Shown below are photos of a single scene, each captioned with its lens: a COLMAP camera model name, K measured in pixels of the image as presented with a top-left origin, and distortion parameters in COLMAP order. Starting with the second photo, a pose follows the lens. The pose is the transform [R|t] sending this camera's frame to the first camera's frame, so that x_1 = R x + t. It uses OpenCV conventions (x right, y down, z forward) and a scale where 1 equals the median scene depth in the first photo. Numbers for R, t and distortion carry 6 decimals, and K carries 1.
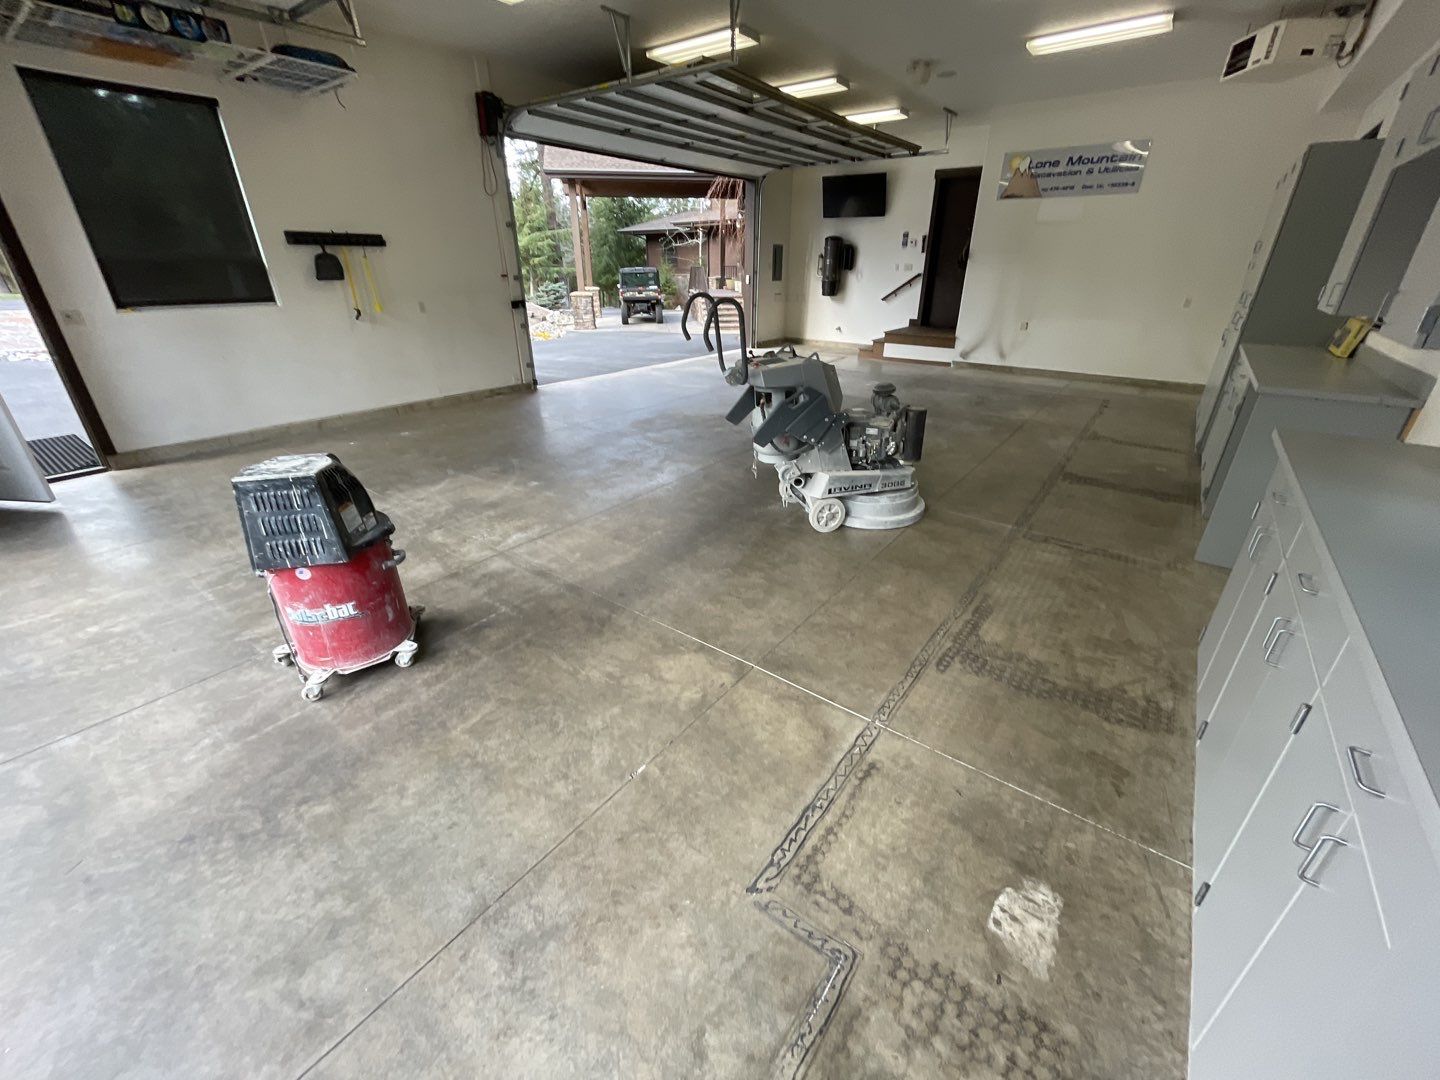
lens RADIAL K [[577.4, 0, 726.4], [0, 577.4, 538.6], [0, 0, 1]] dist [-0.003190, 0.000040]
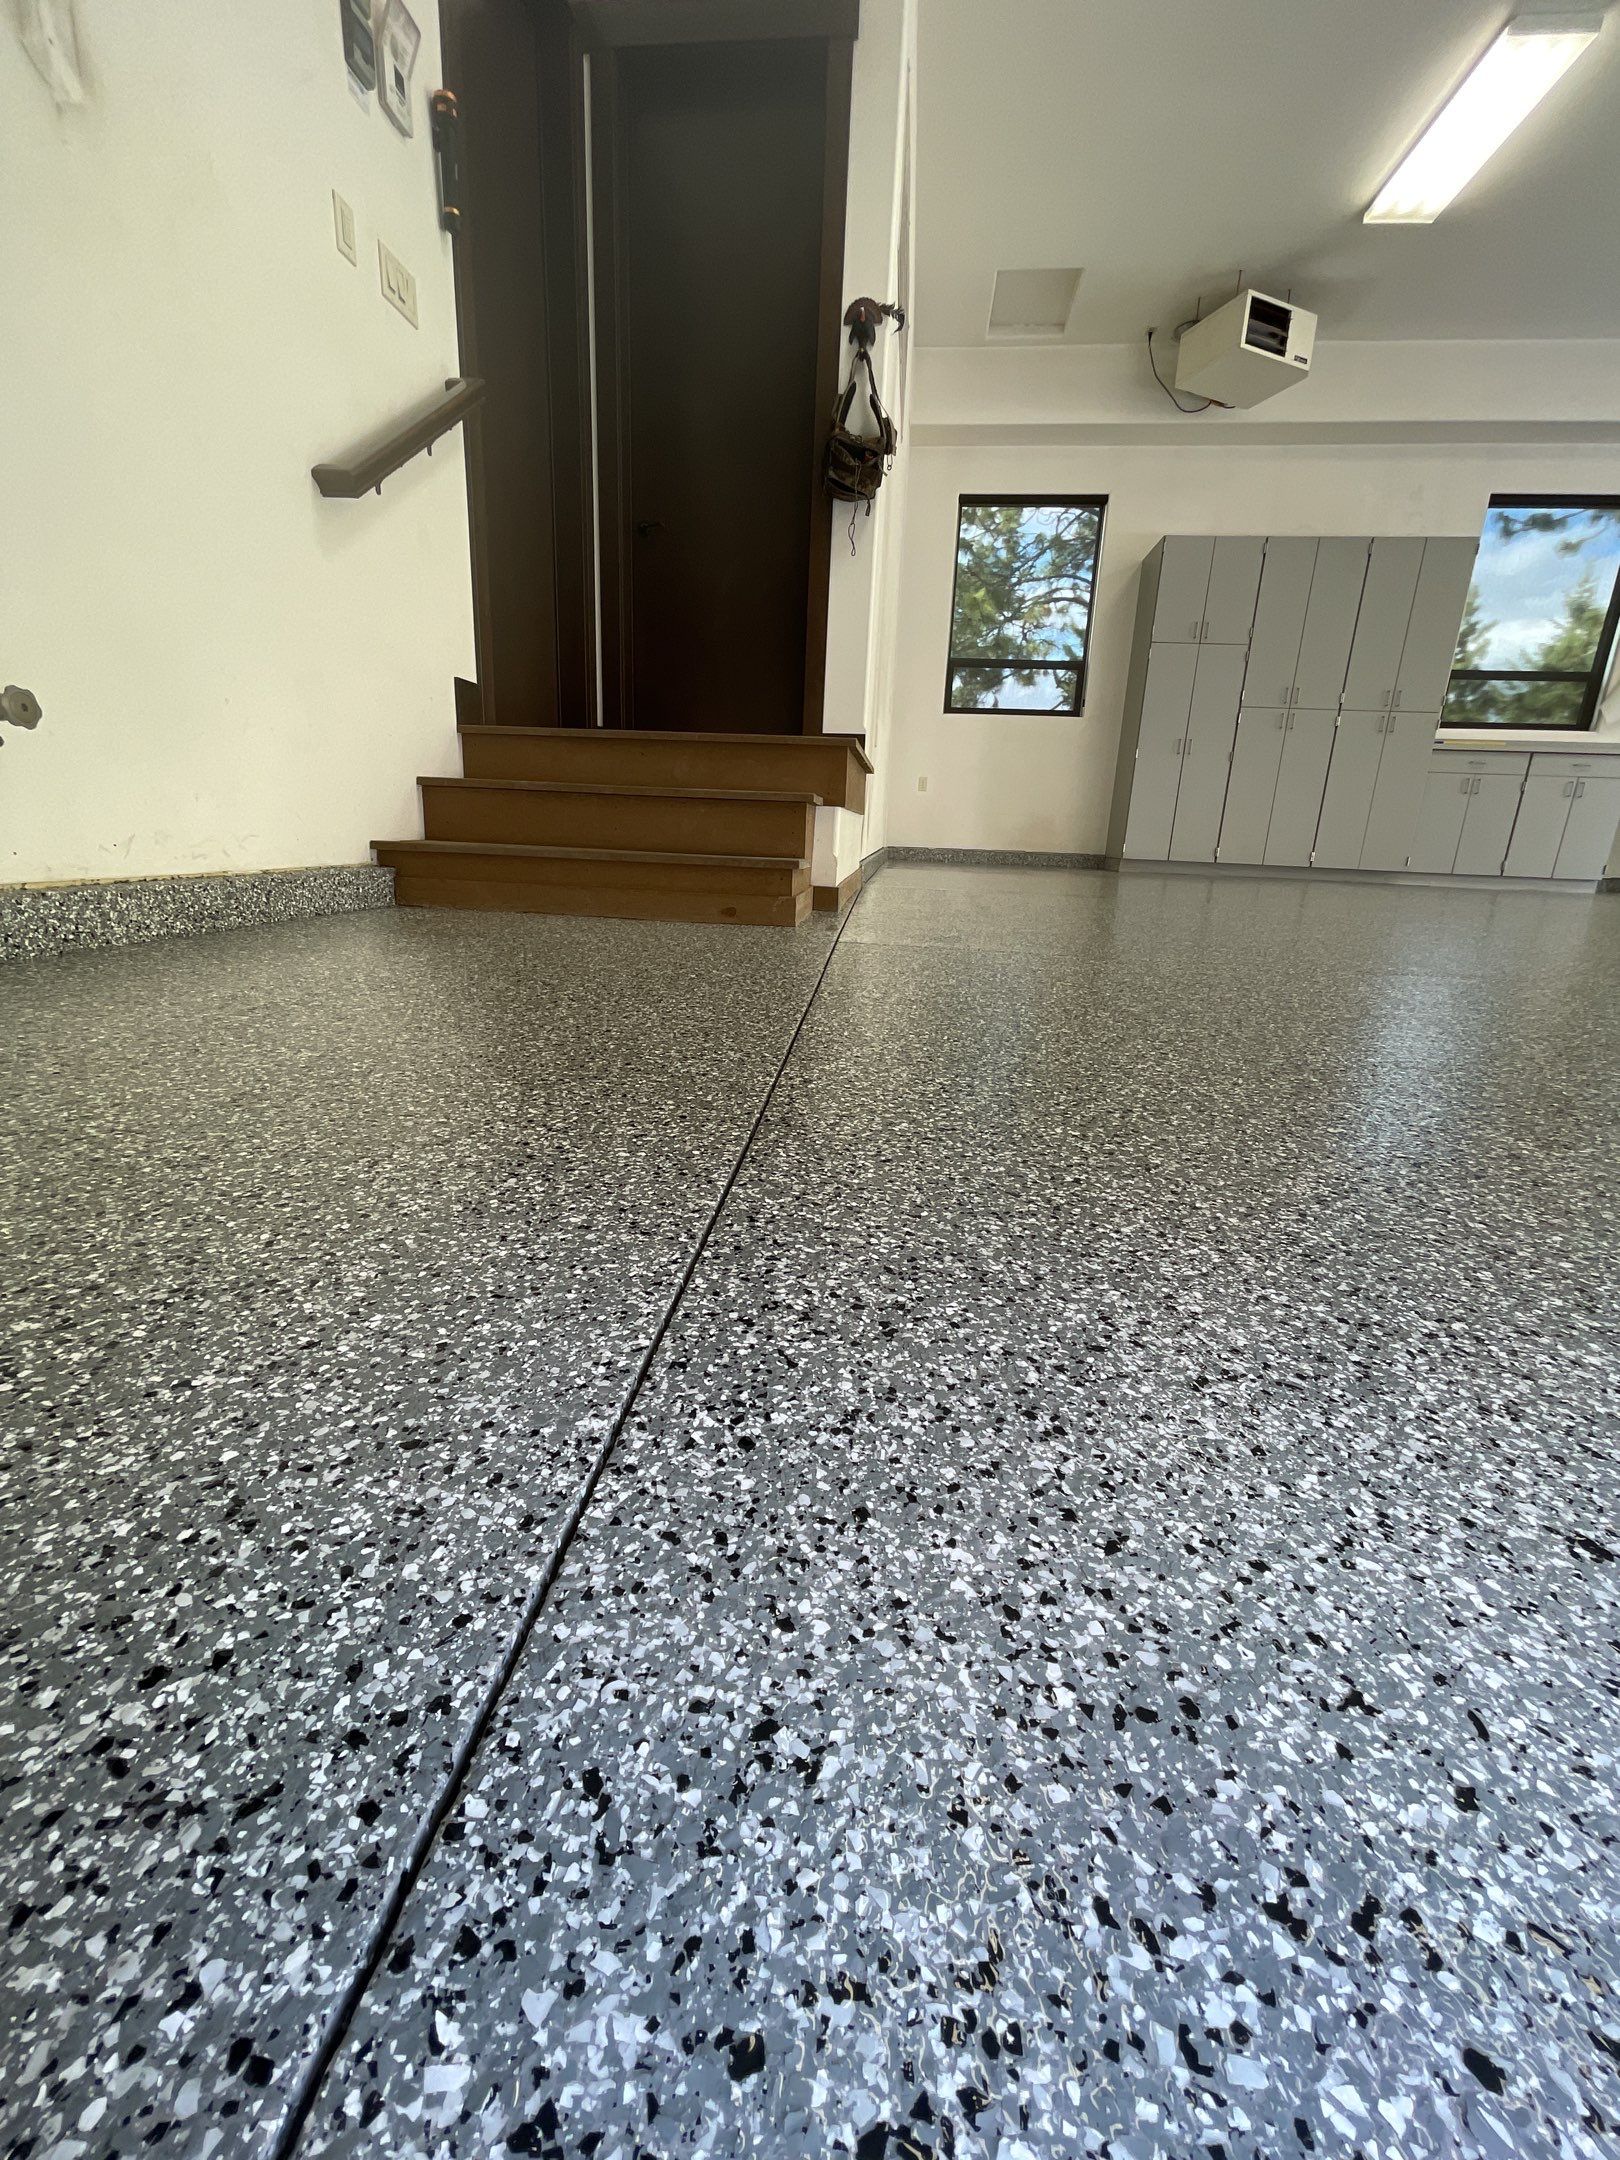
lens RADIAL K [[866.1, 0, 804.1], [0, 866.1, 1079.3], [0, 0, 1]] dist [-0.003190, 0.000040]
pose [[-0.496733, -0.263737, 0.826861, 0.082187], [0.337577, 0.818979, 0.464021, -0.635215], [-0.799561, 0.509624, -0.317782, 1.815810]]
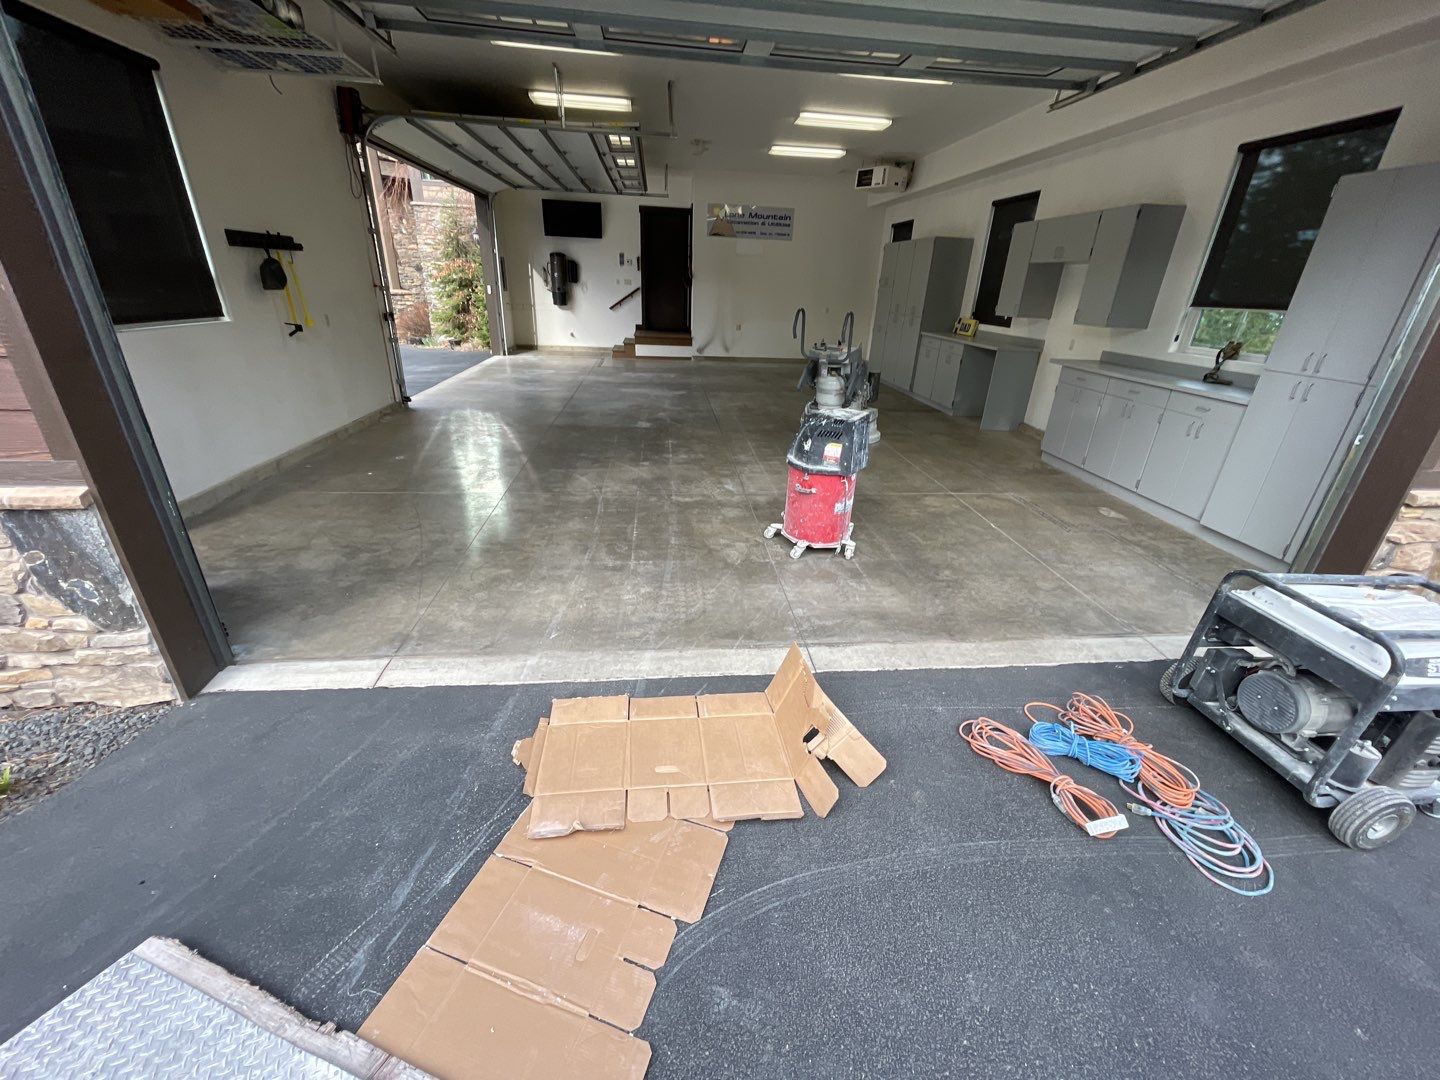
lens RADIAL K [[577.4, 0, 727.9], [0, 577.4, 537.7], [0, 0, 1]] dist [-0.003190, 0.000040]
pose [[0.731042, -0.253522, 0.633485, -0.731434], [0.259995, 0.961870, 0.084907, -0.002290], [-0.630856, 0.102632, 0.769082, -0.018432]]
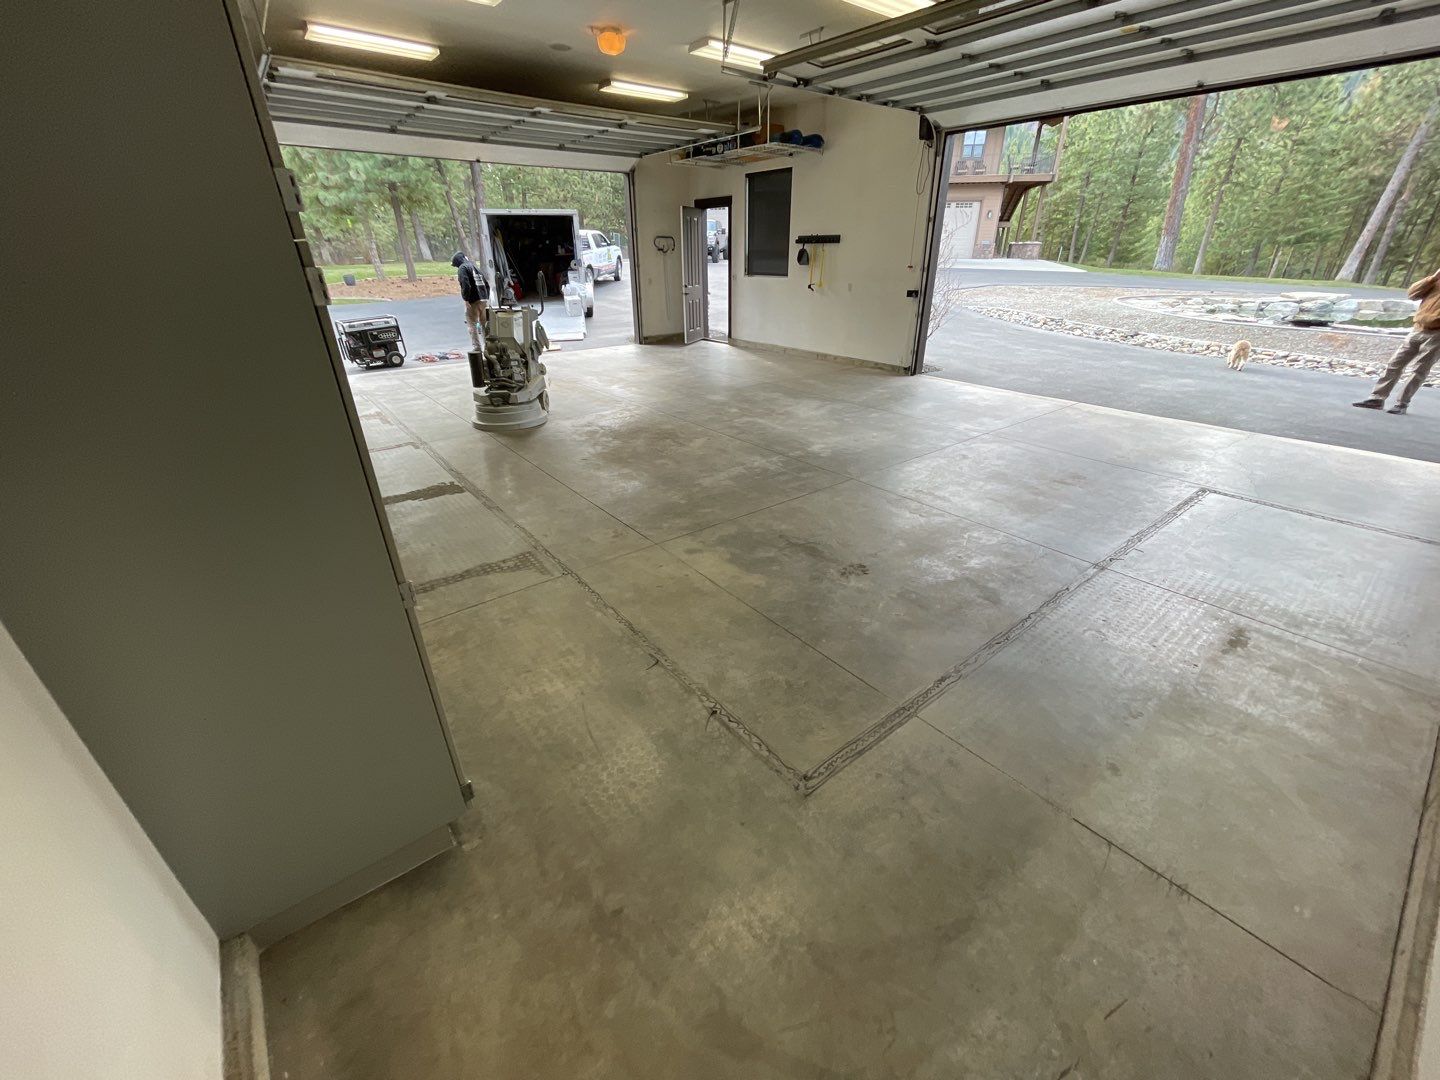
lens RADIAL K [[577.4, 0, 724.7], [0, 577.4, 543.1], [0, 0, 1]] dist [-0.003190, 0.000040]
pose [[-0.255151, 0.434531, -0.863760, 0.996017], [-0.414685, 0.757820, 0.503732, -0.517379], [0.873461, 0.486716, -0.013166, 1.073261]]
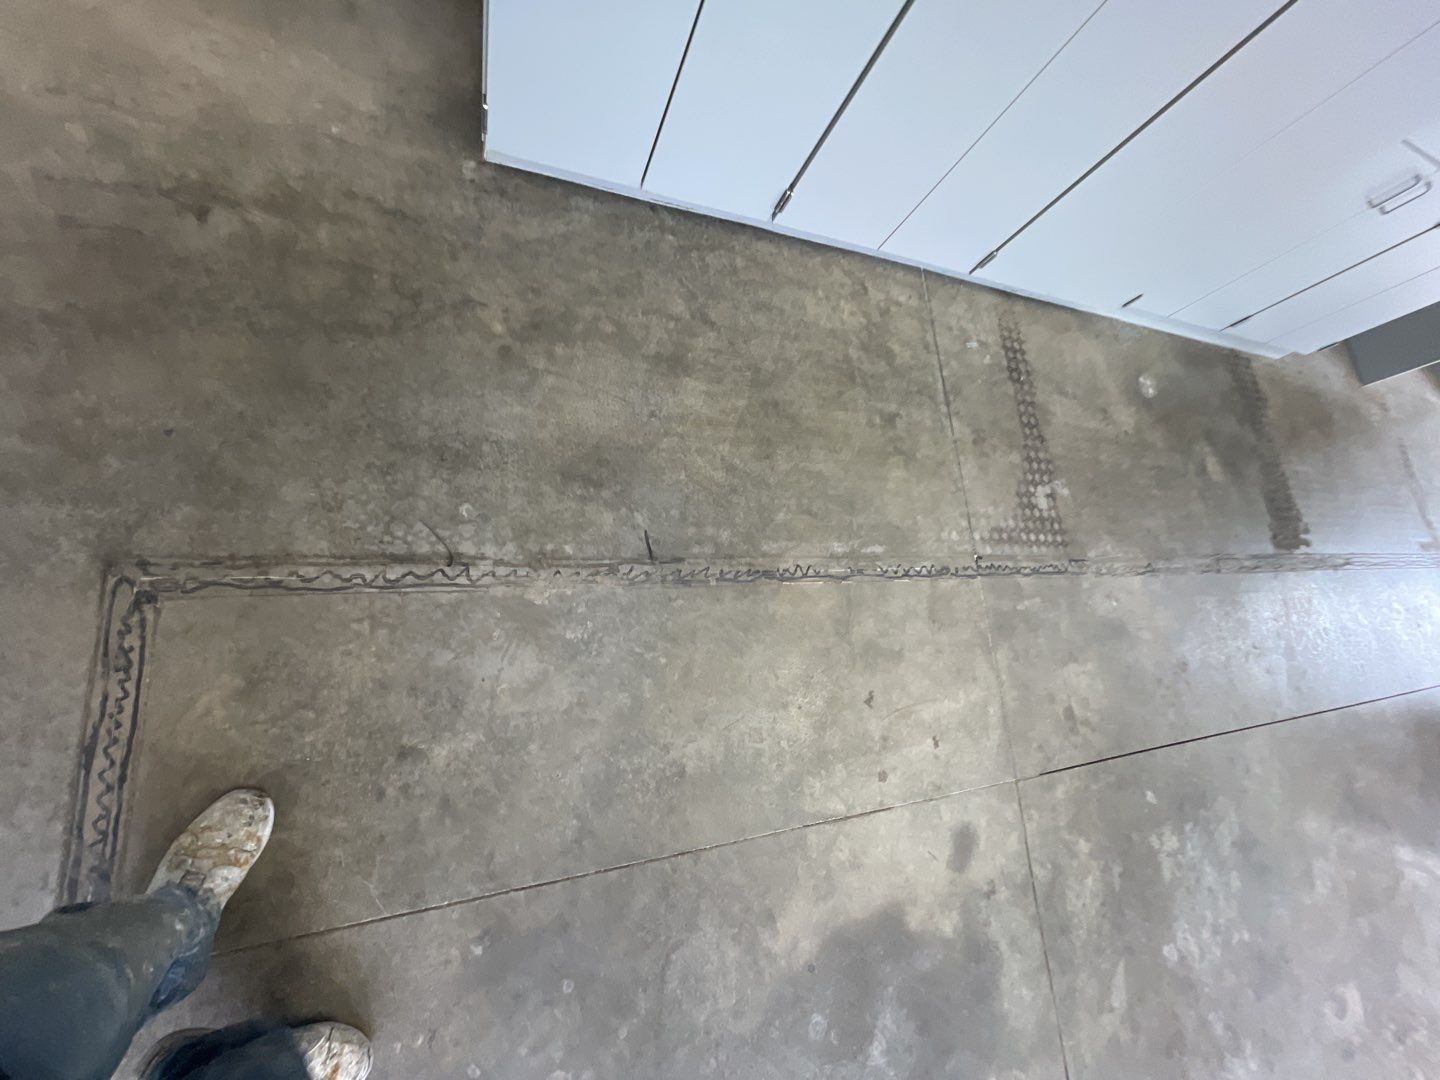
lens RADIAL K [[577.4, 0, 722.8], [0, 577.4, 540.0], [0, 0, 1]] dist [-0.003190, 0.000040]
pose [[-0.613630, -0.786680, -0.067770, 0.699299], [-0.060173, -0.038989, 0.997426, -0.435145], [-0.787298, 0.616128, -0.023412, 1.048684]]
